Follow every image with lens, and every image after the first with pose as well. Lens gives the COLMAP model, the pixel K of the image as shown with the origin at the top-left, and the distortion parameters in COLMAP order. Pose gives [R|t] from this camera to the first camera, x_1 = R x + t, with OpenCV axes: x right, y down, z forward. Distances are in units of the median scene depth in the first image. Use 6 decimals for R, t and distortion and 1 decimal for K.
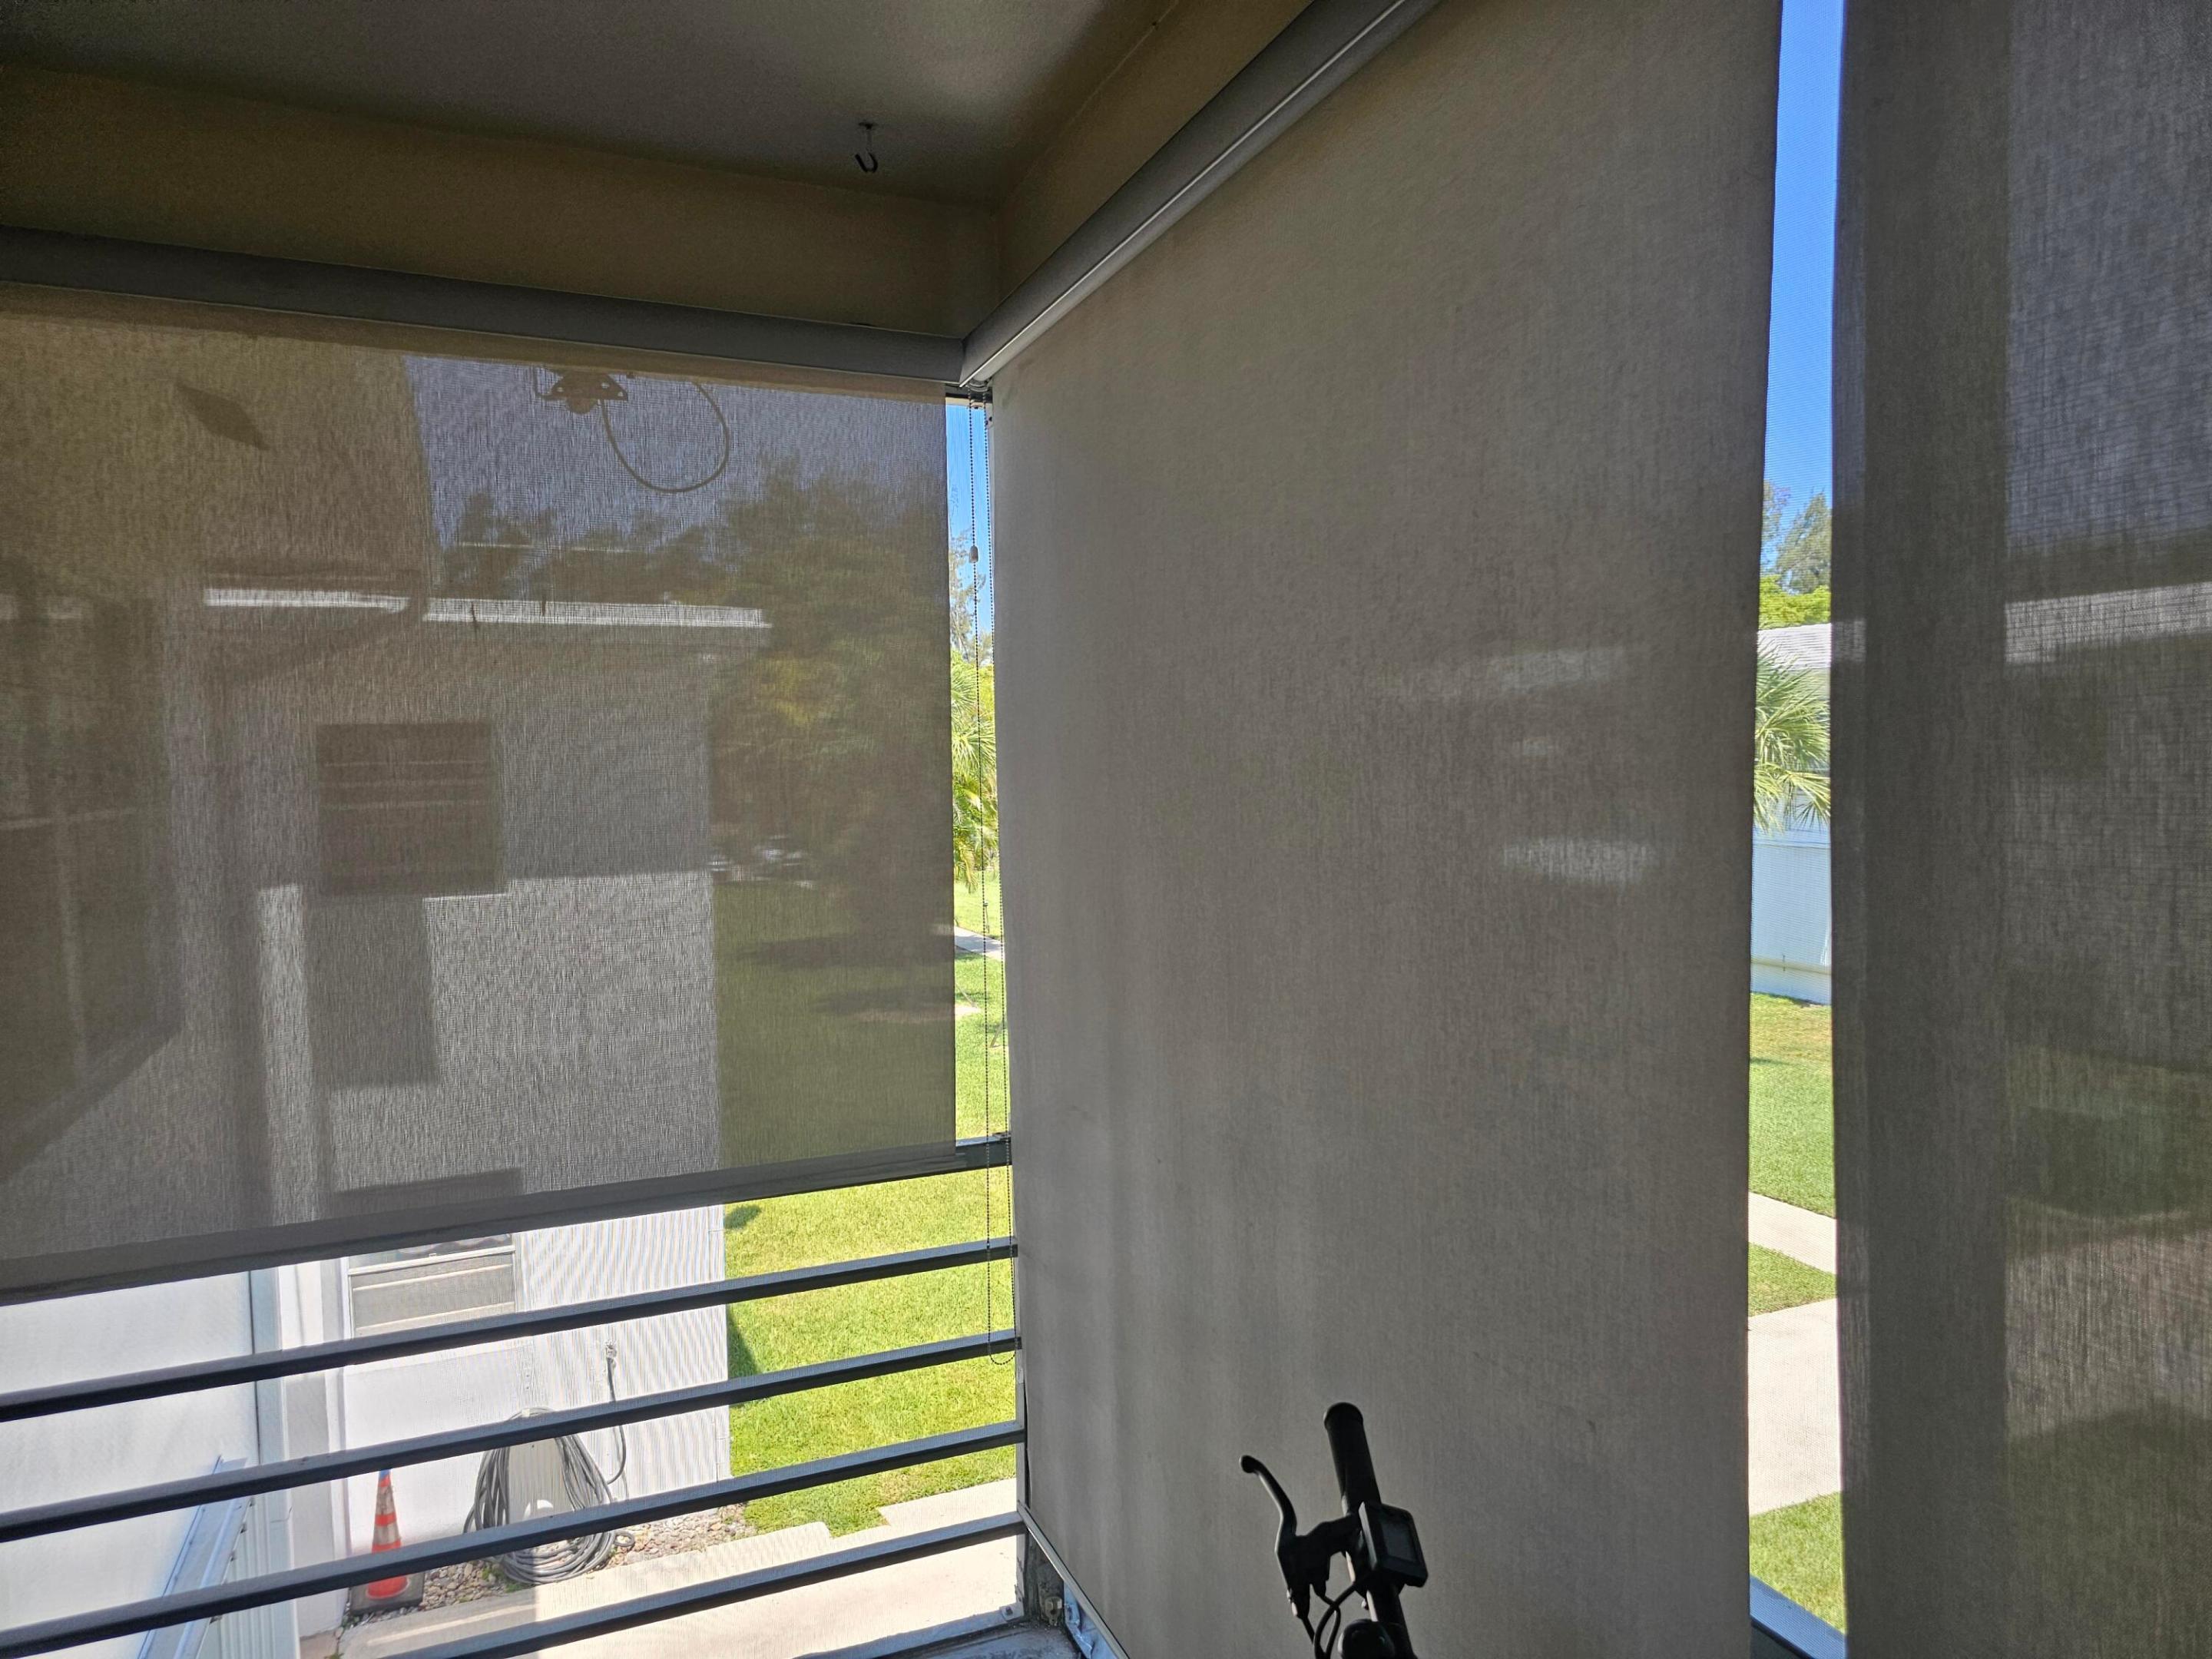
lens RADIAL K [[1474.6, 0, 1101.8], [0, 1474.6, 830.6], [0, 0, 1]] dist [0.054984, -0.049101]
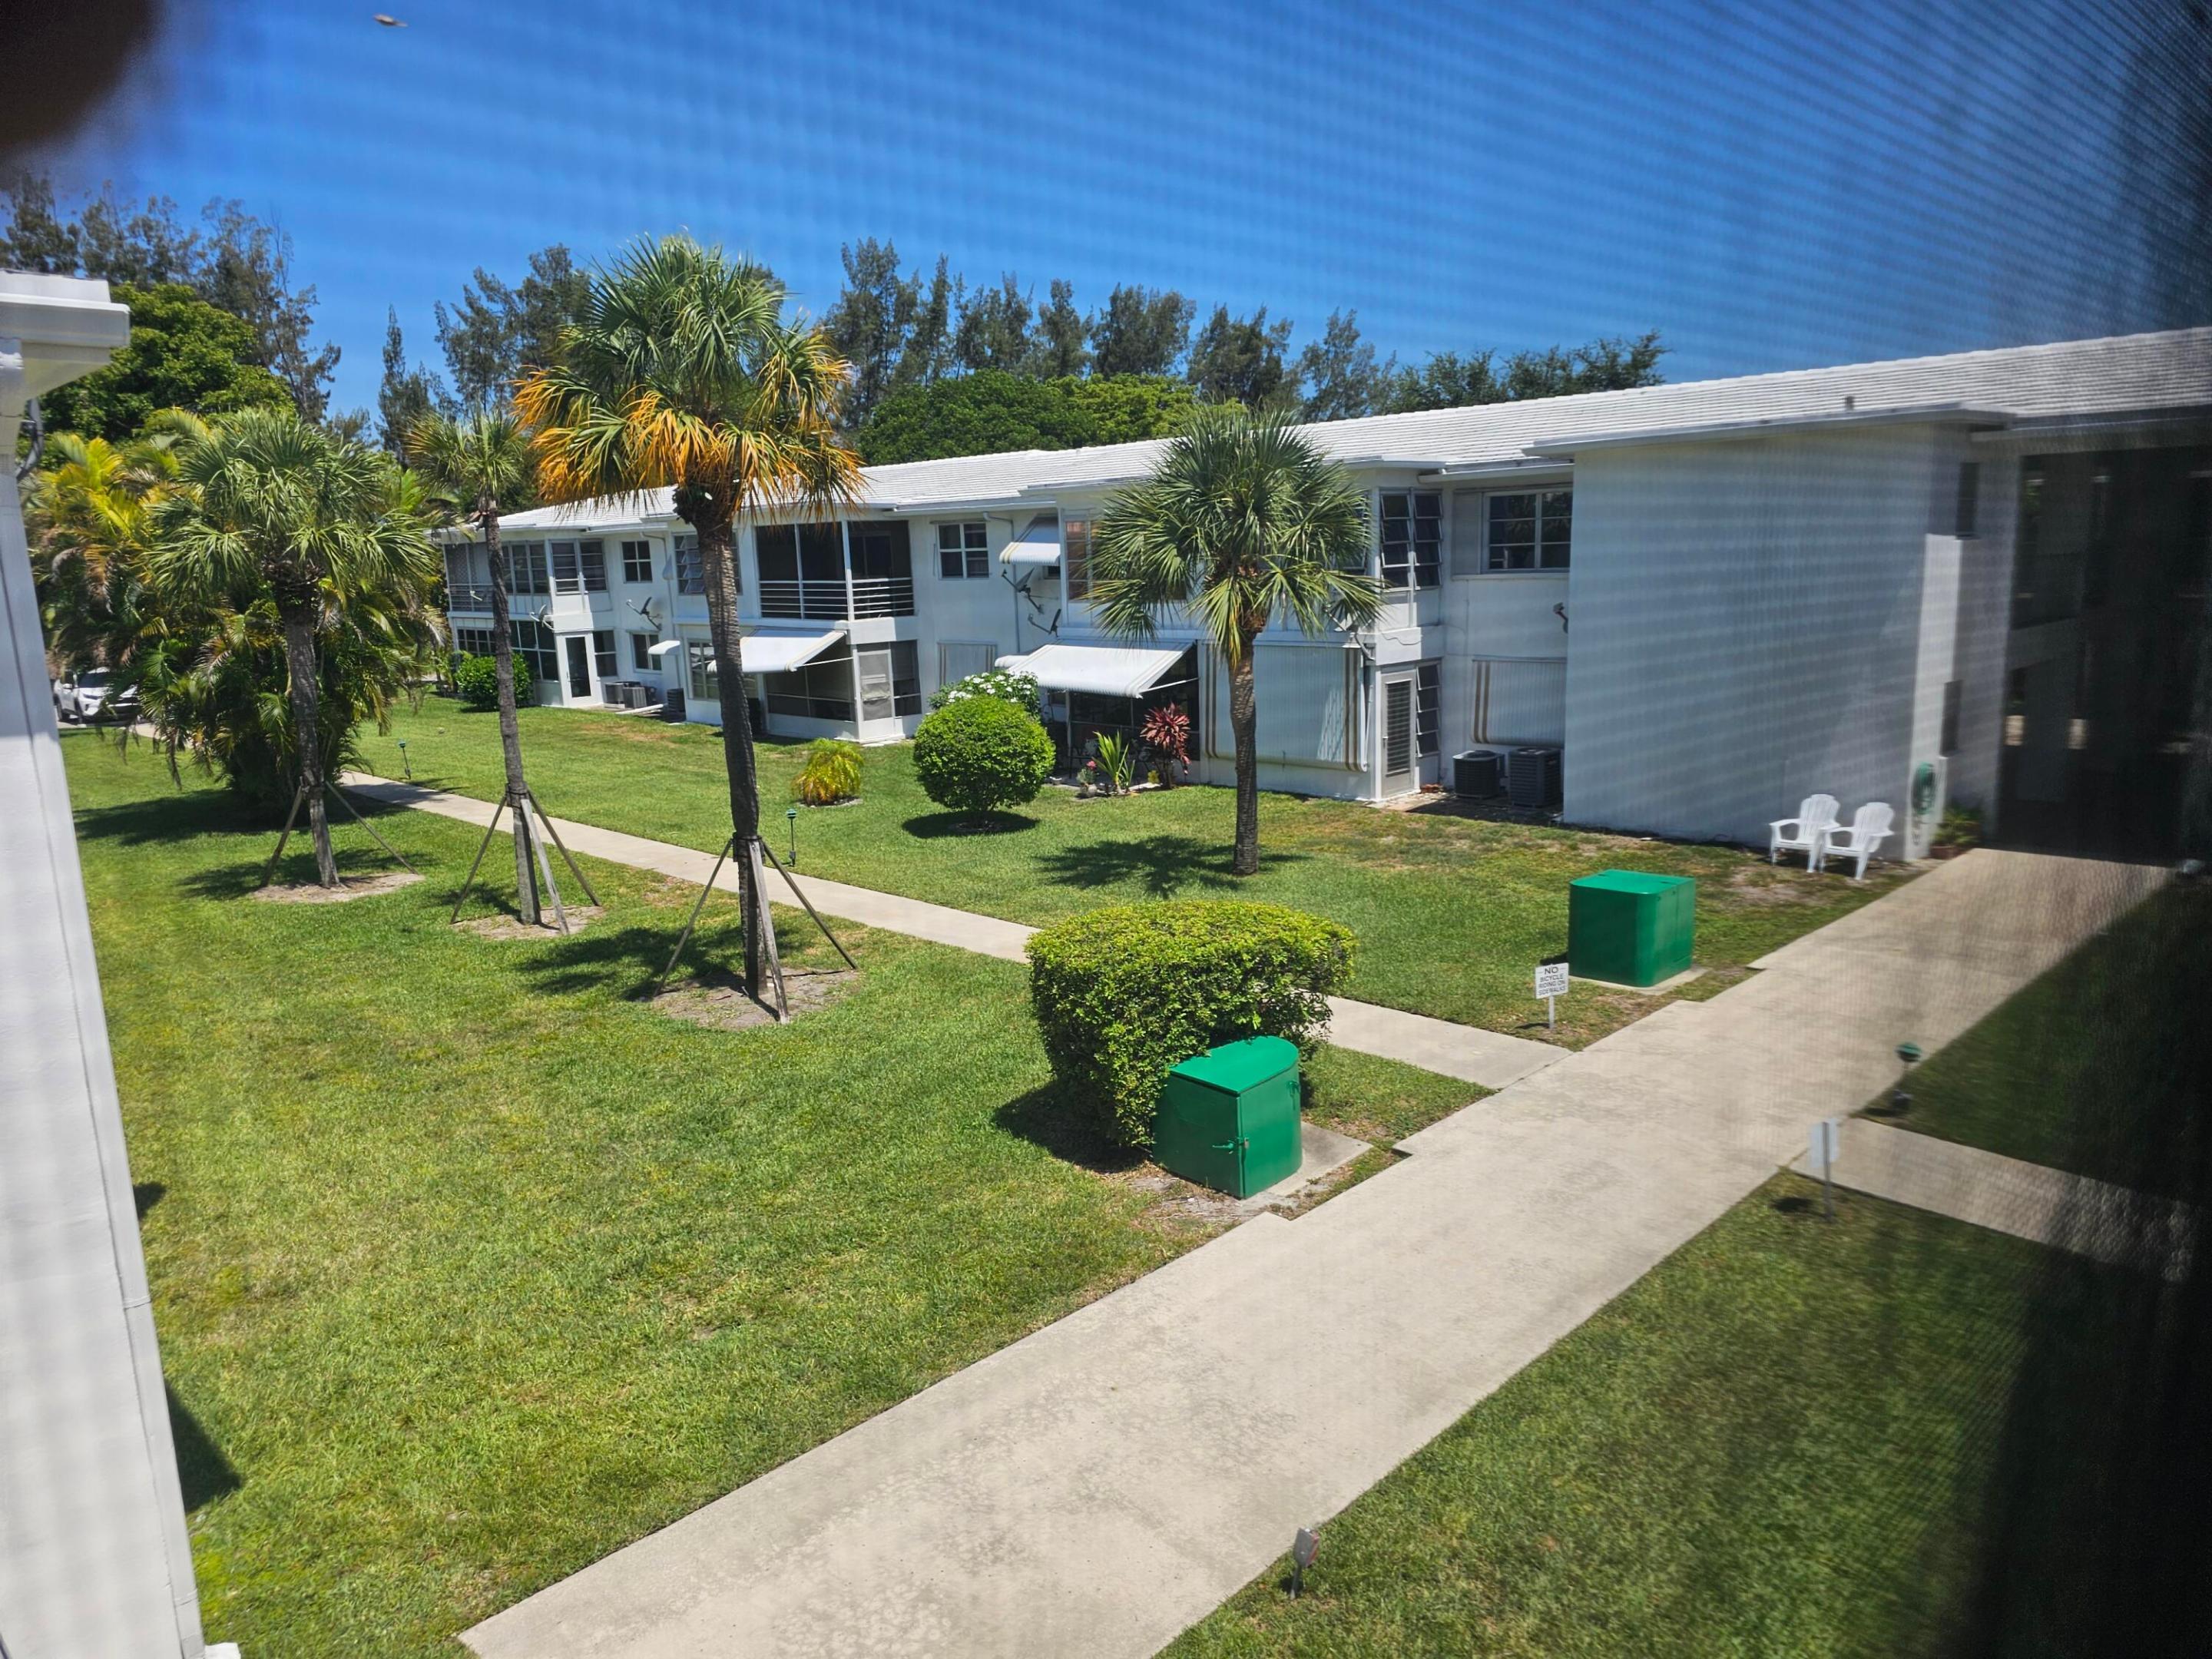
lens RADIAL K [[1474.6, 0, 1117.4], [0, 1474.6, 830.7], [0, 0, 1]] dist [0.054984, -0.049101]
pose [[0.923881, -0.077604, 0.374728, -0.036274], [0.030001, 0.990896, 0.131243, -0.000192], [-0.381501, -0.110011, 0.917799, 0.103297]]
